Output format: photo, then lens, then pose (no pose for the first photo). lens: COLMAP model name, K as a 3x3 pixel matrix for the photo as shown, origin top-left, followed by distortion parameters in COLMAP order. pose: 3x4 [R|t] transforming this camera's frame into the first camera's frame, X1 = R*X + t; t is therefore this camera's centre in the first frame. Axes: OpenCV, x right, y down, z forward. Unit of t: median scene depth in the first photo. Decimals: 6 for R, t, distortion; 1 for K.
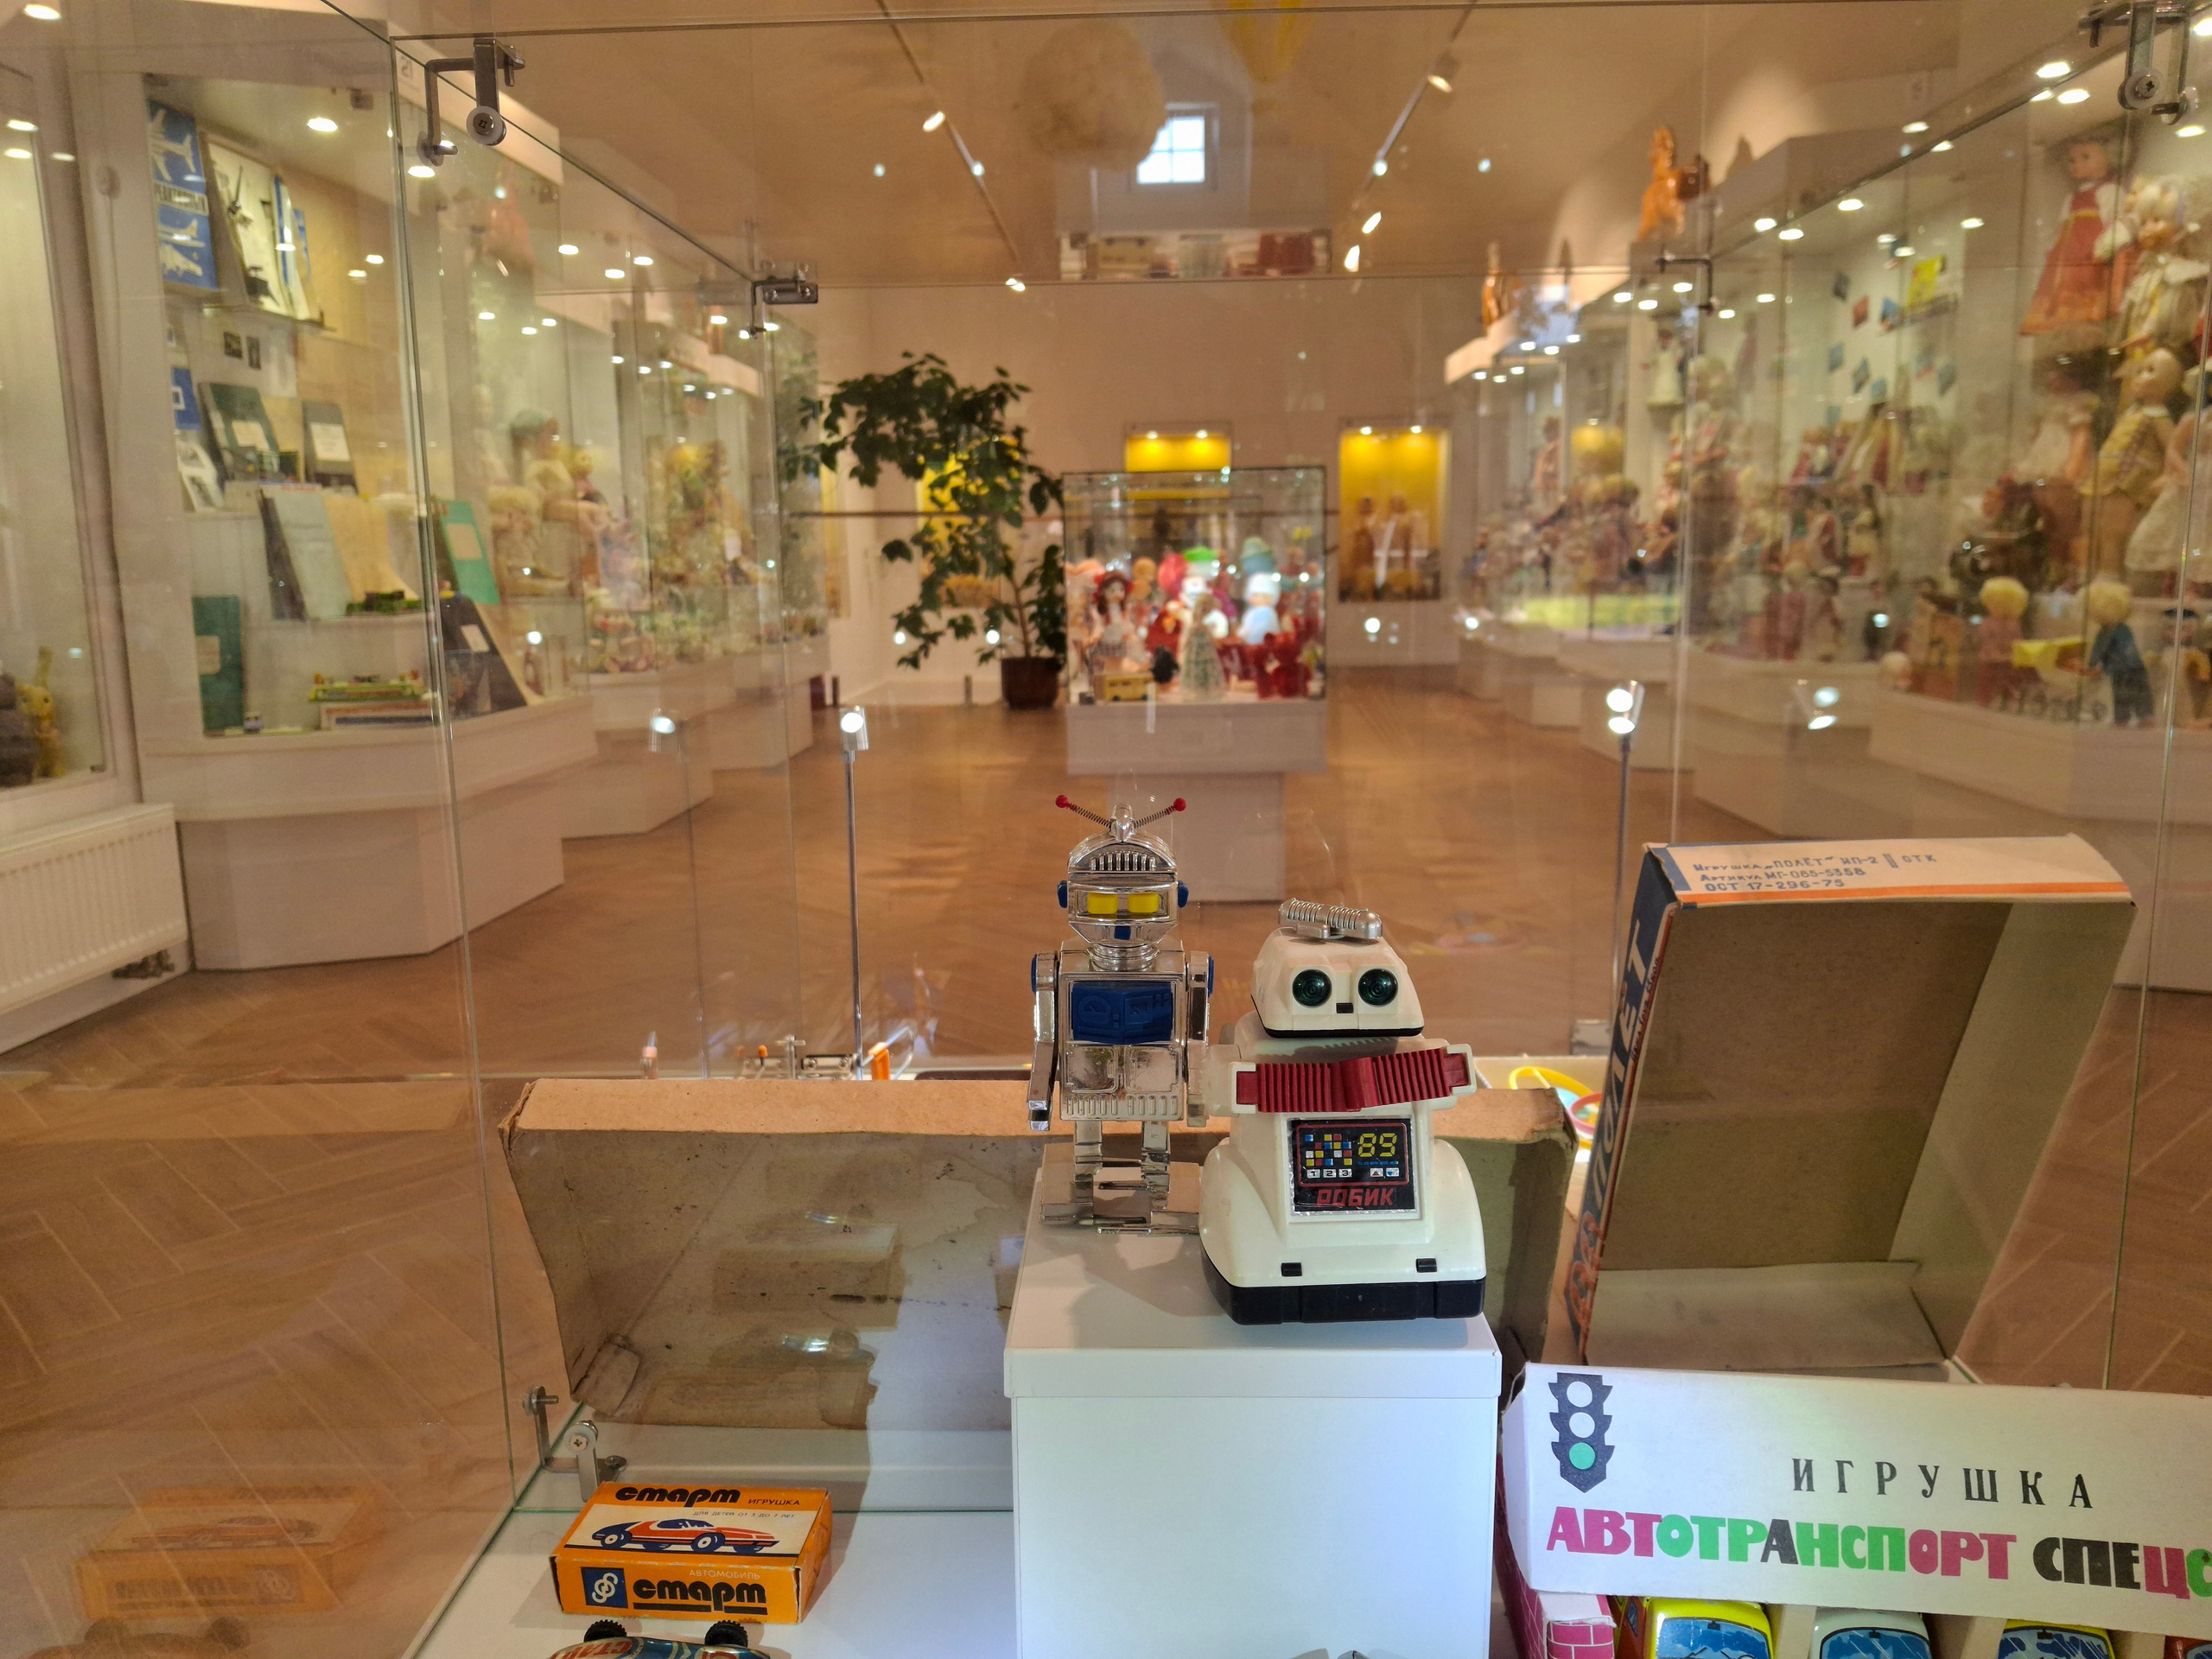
lens RADIAL K [[1590.6, 0, 1106.0], [0, 1590.6, 829.5], [0, 0, 1]] dist [-0.045163, -0.003193]
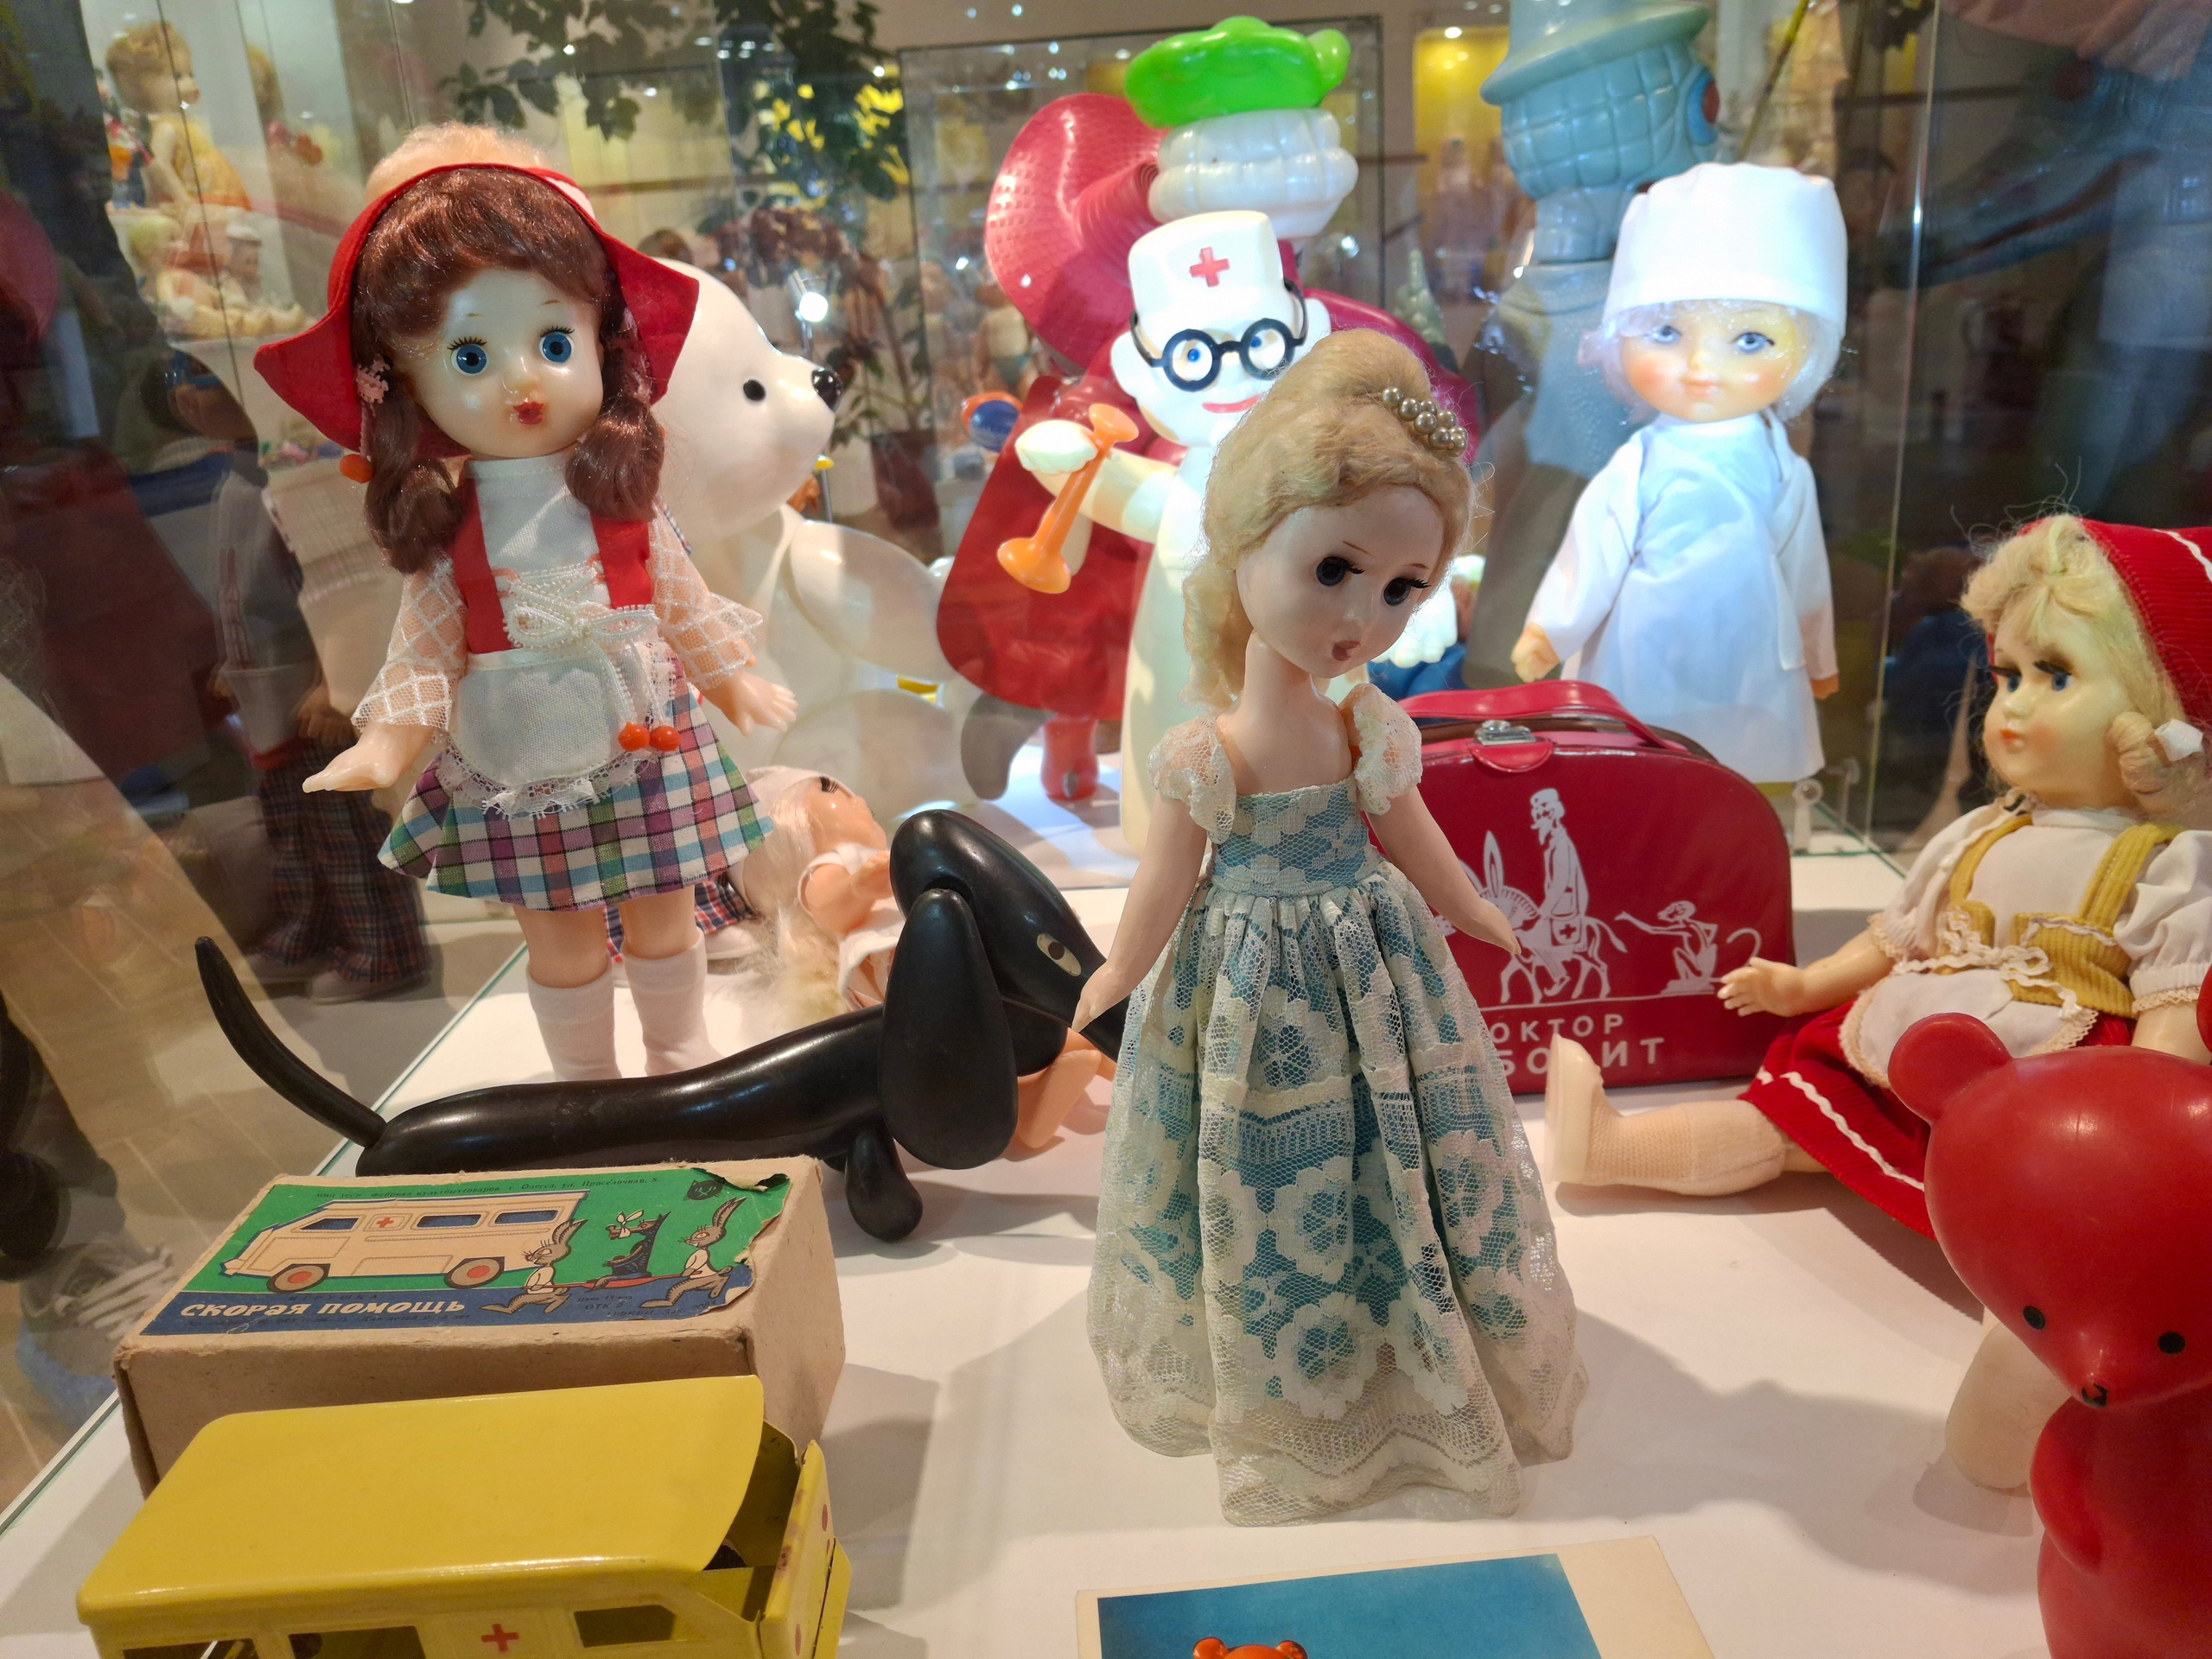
lens RADIAL K [[1590.6, 0, 1106.0], [0, 1590.6, 829.5], [0, 0, 1]] dist [-0.045163, -0.003193]
pose [[0.998825, -0.045350, -0.017109, 0.016195], [0.047631, 0.983763, 0.173037, -0.045114], [0.008984, -0.173648, 0.984767, 0.295615]]
